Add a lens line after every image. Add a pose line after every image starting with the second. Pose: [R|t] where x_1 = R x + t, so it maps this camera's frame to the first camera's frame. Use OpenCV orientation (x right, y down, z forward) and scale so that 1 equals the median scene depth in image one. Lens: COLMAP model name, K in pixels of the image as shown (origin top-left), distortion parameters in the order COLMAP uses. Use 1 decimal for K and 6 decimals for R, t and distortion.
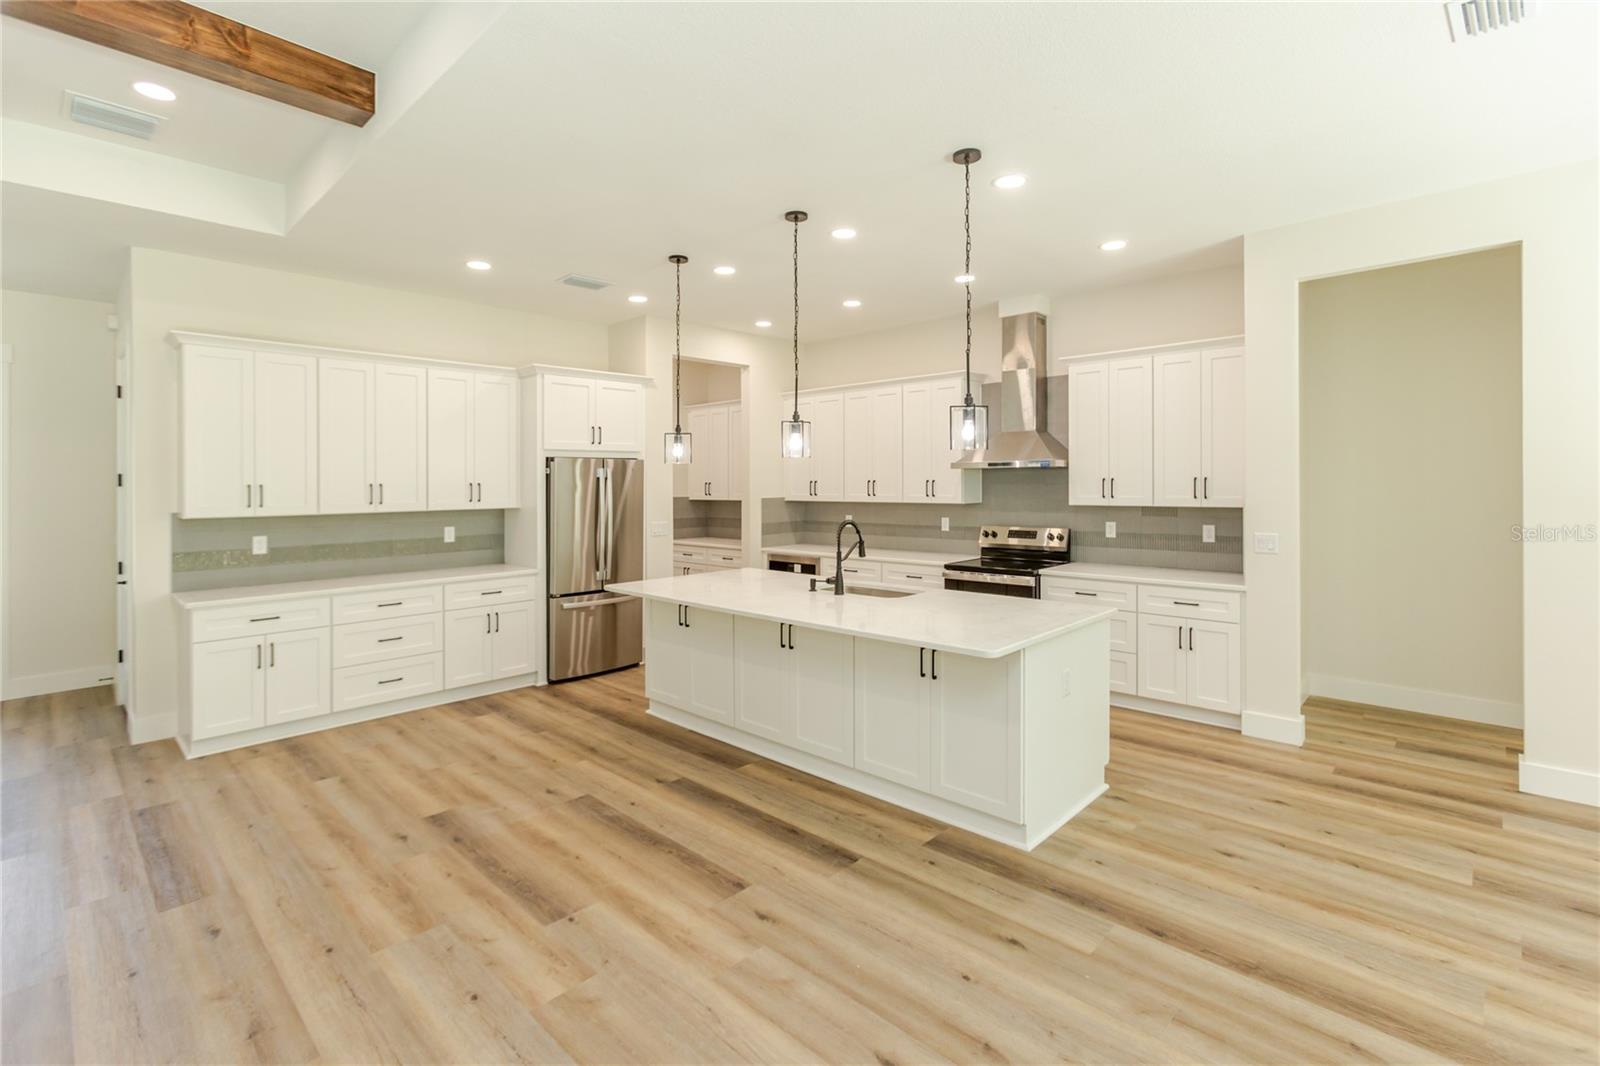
lens RADIAL K [[746.5, 0, 781.8], [0, 746.5, 483.4], [0, 0, 1]] dist [-0.010070, 0.008684]
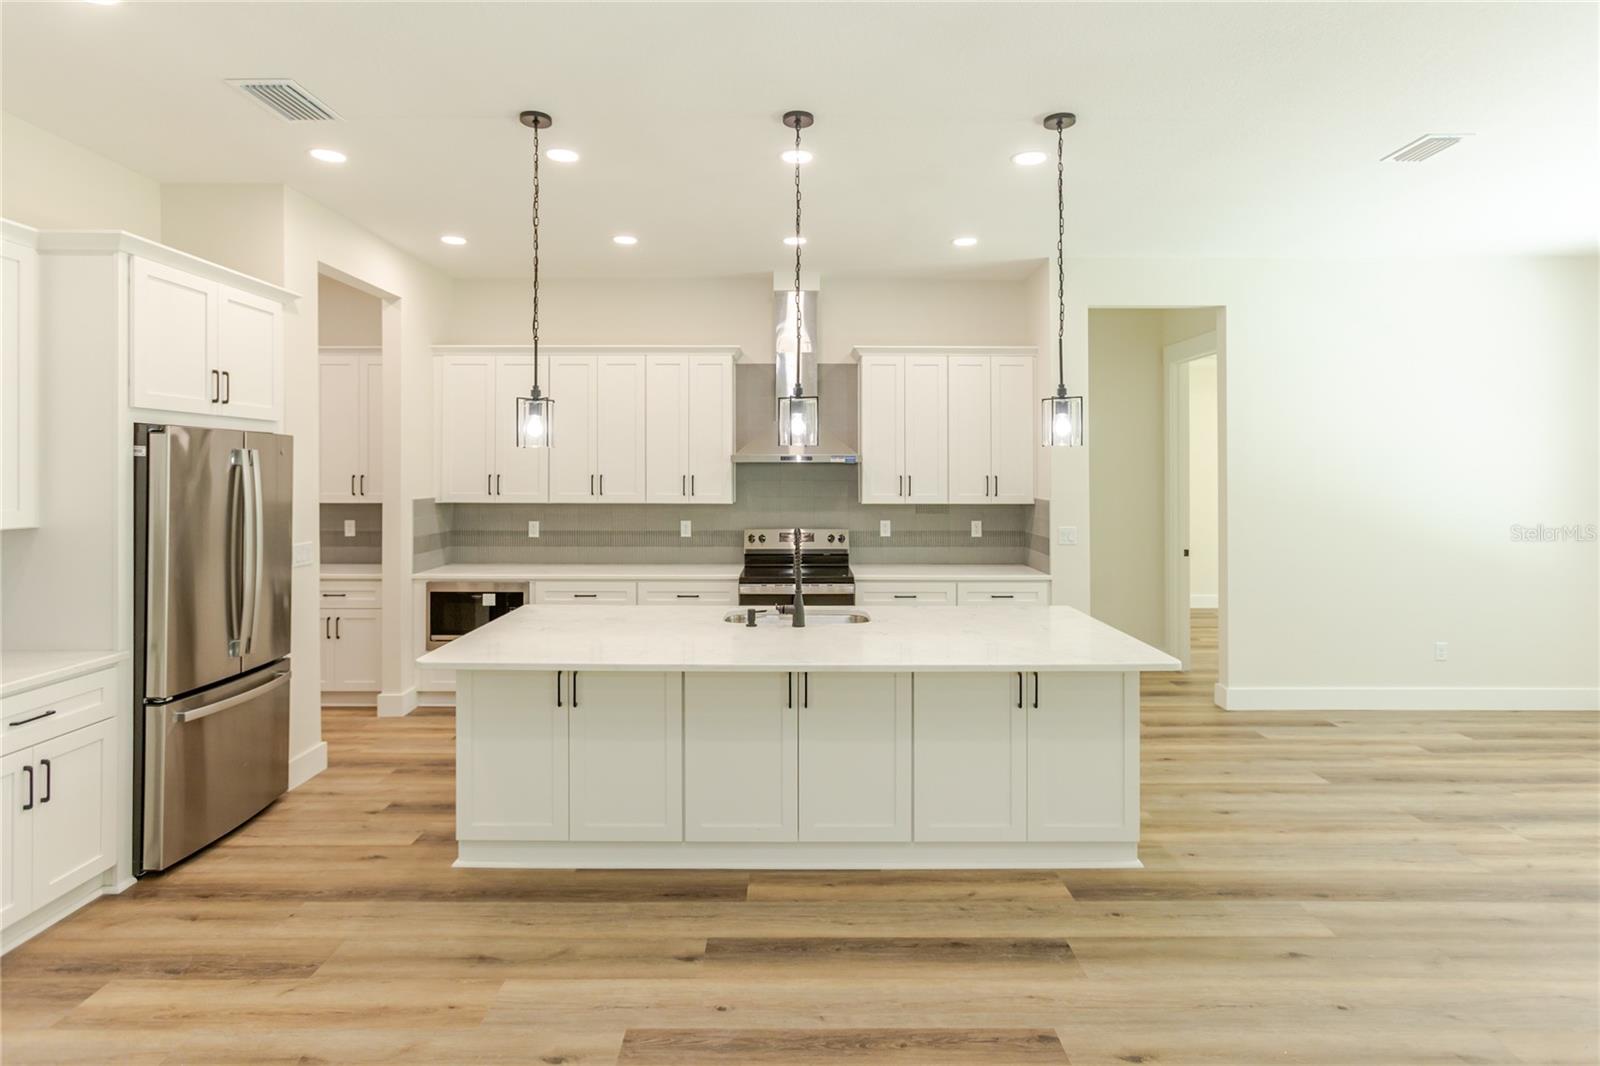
lens RADIAL K [[839.5, 0, 798.7], [0, 839.5, 474.2], [0, 0, 1]] dist [0.001450, 0.002370]
pose [[0.706317, 0.009036, 0.707838, -0.532144], [-0.006396, 0.999959, -0.006382, -0.000906], [-0.707867, -0.000020, 0.706346, 0.390174]]
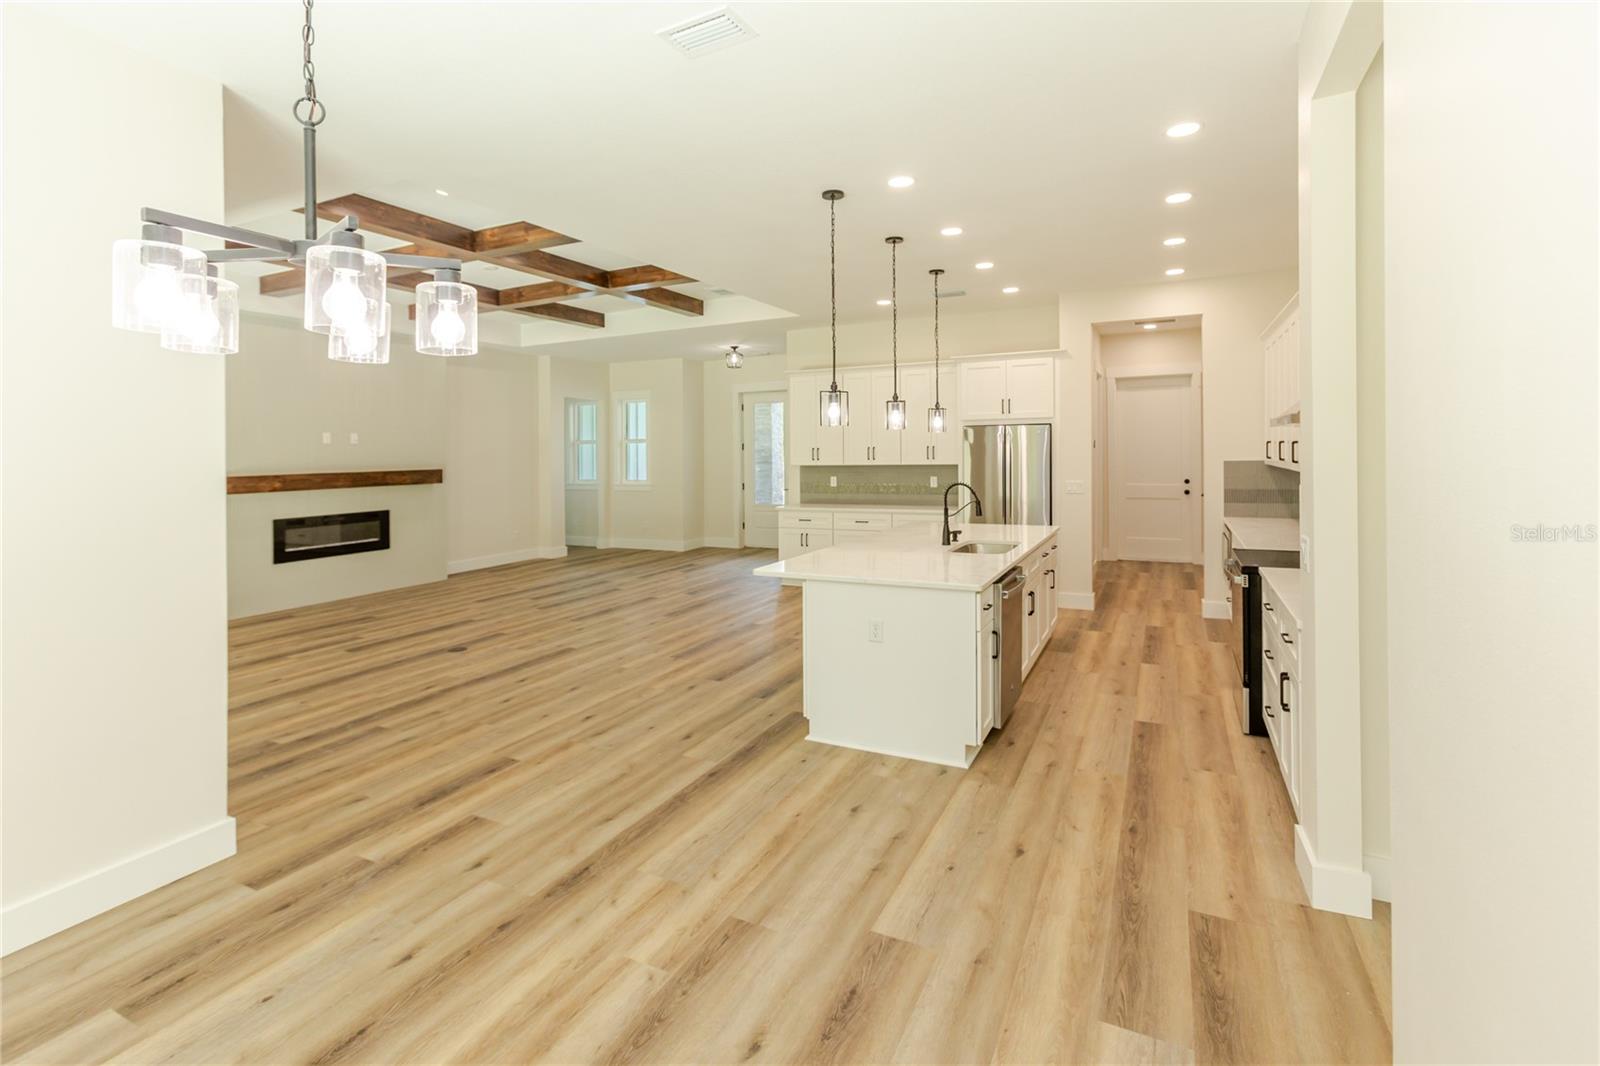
lens RADIAL K [[746.5, 0, 779.1], [0, 746.5, 449.5], [0, 0, 1]] dist [-0.010070, 0.008684]
pose [[0.273600, 0.003627, -0.961837, 1.103198], [0.014696, 0.999860, 0.007951, -0.013372], [0.961731, -0.016311, 0.273508, 0.432556]]
